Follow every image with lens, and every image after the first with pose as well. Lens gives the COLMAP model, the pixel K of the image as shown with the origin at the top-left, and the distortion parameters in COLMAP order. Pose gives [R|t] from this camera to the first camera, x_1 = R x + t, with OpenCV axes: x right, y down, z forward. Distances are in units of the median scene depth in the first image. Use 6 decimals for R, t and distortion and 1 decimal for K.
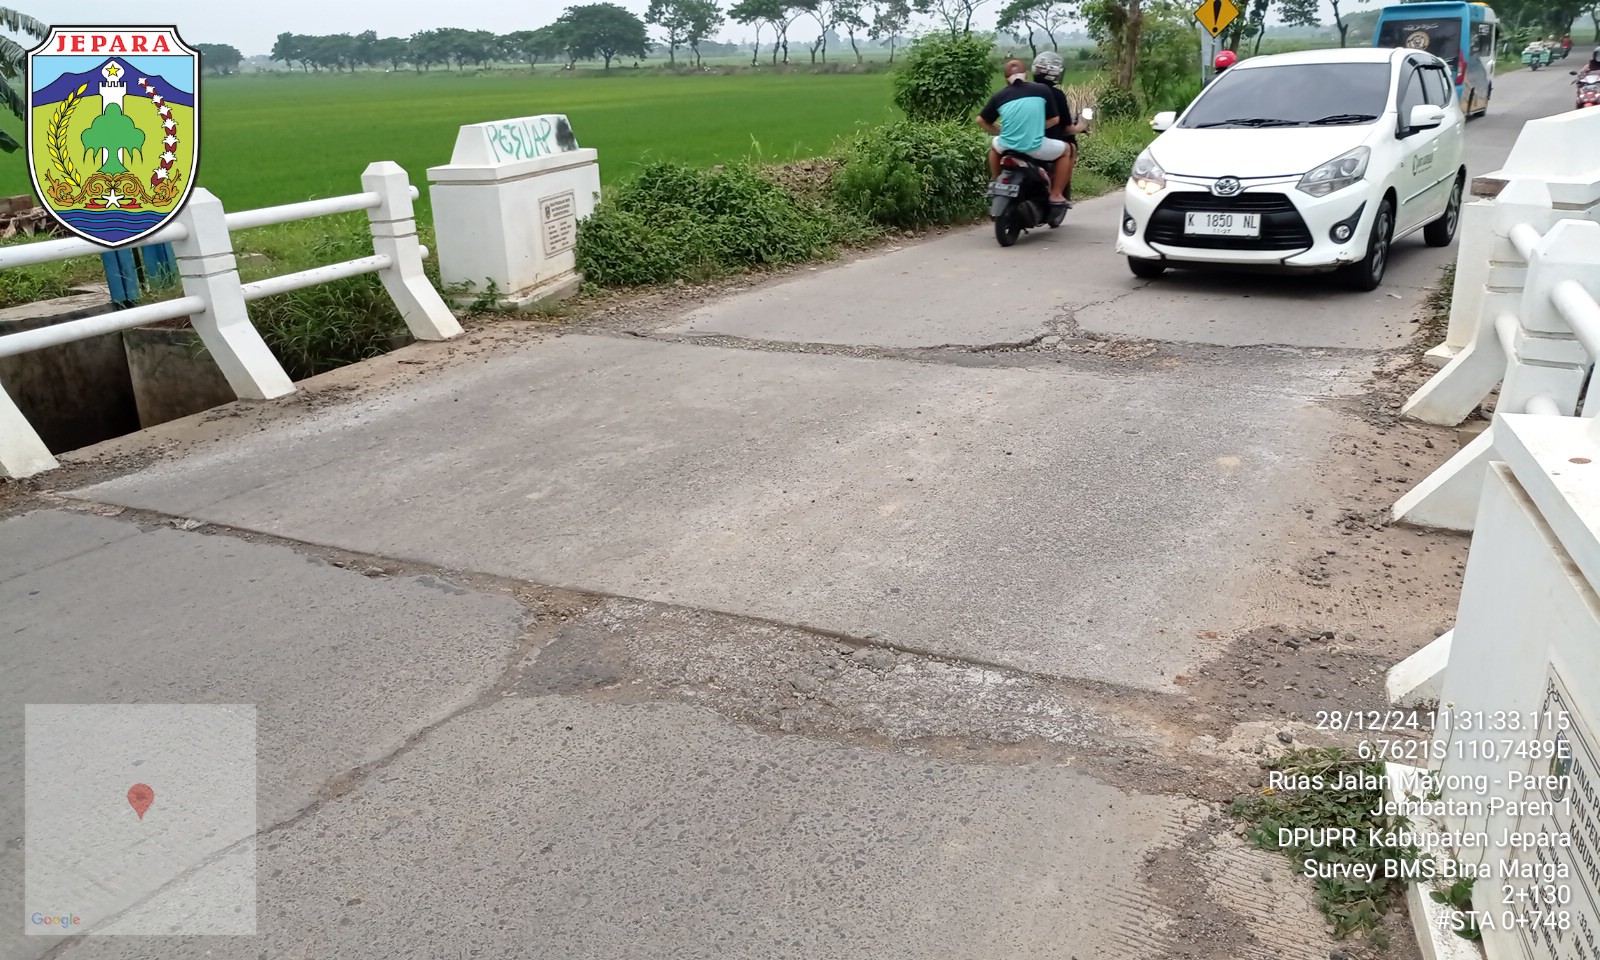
lens RADIAL K [[1184.3, 0, 808.8], [0, 1184.3, 485.2], [0, 0, 1]] dist [0.009582, -0.006212]
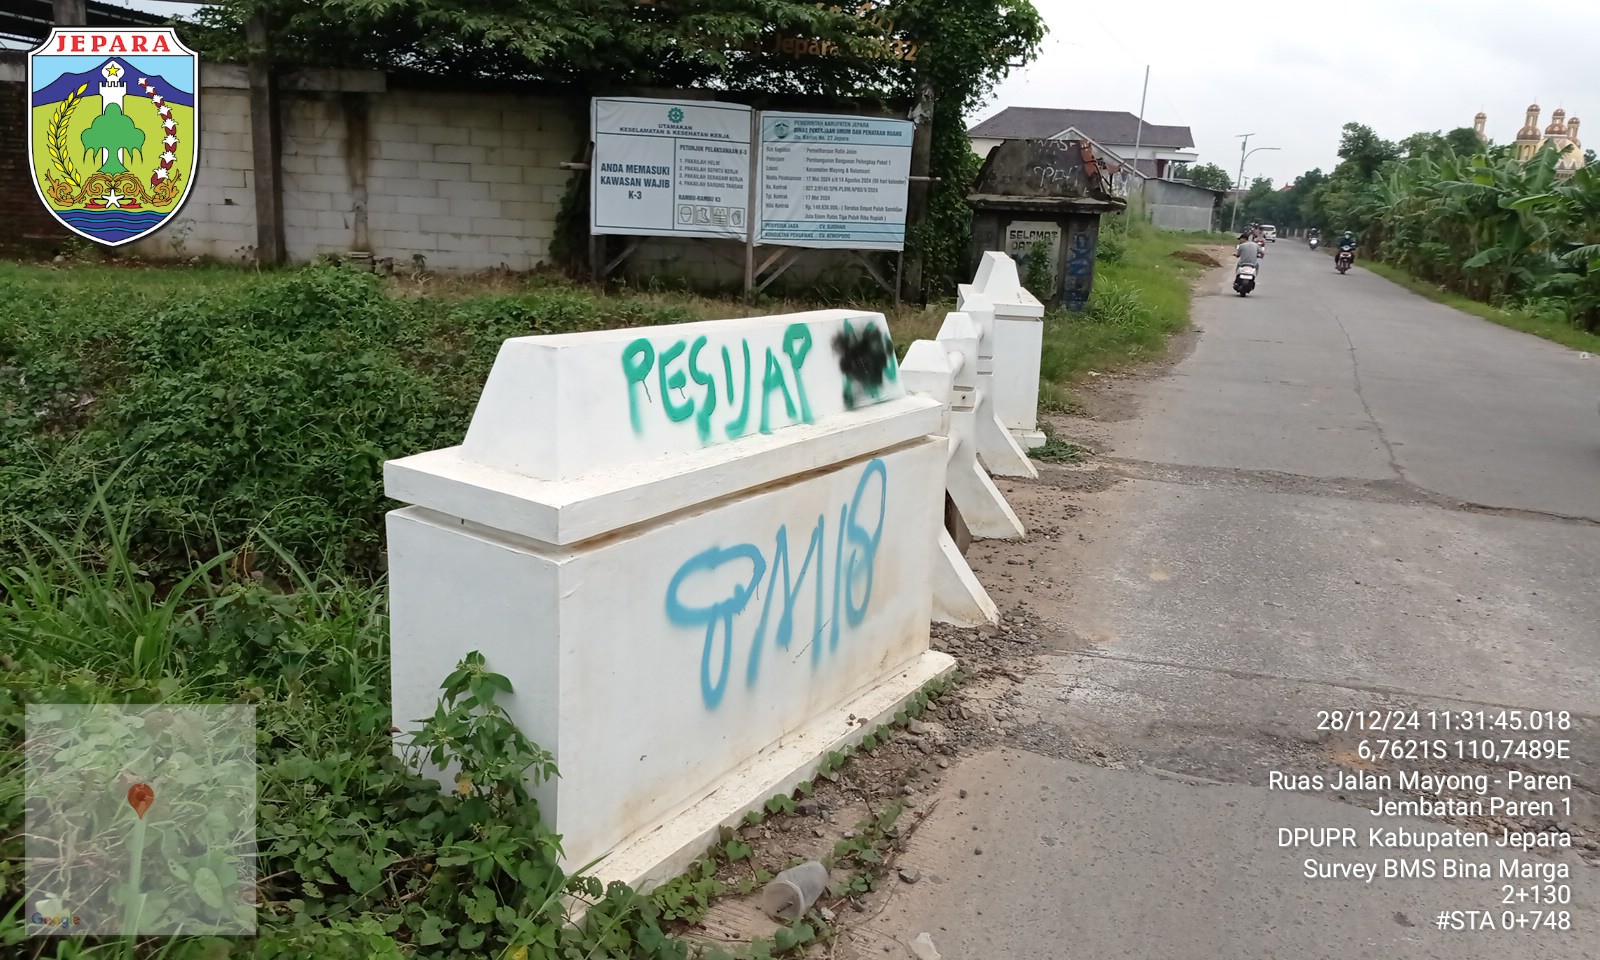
lens RADIAL K [[1184.3, 0, 798.6], [0, 1184.3, 479.9], [0, 0, 1]] dist [0.009582, -0.006212]
pose [[-0.980097, 0.029680, -0.196285, 0.743210], [-0.085462, 0.829362, 0.552137, -0.554469], [0.179179, 0.557923, -0.810319, 1.484820]]
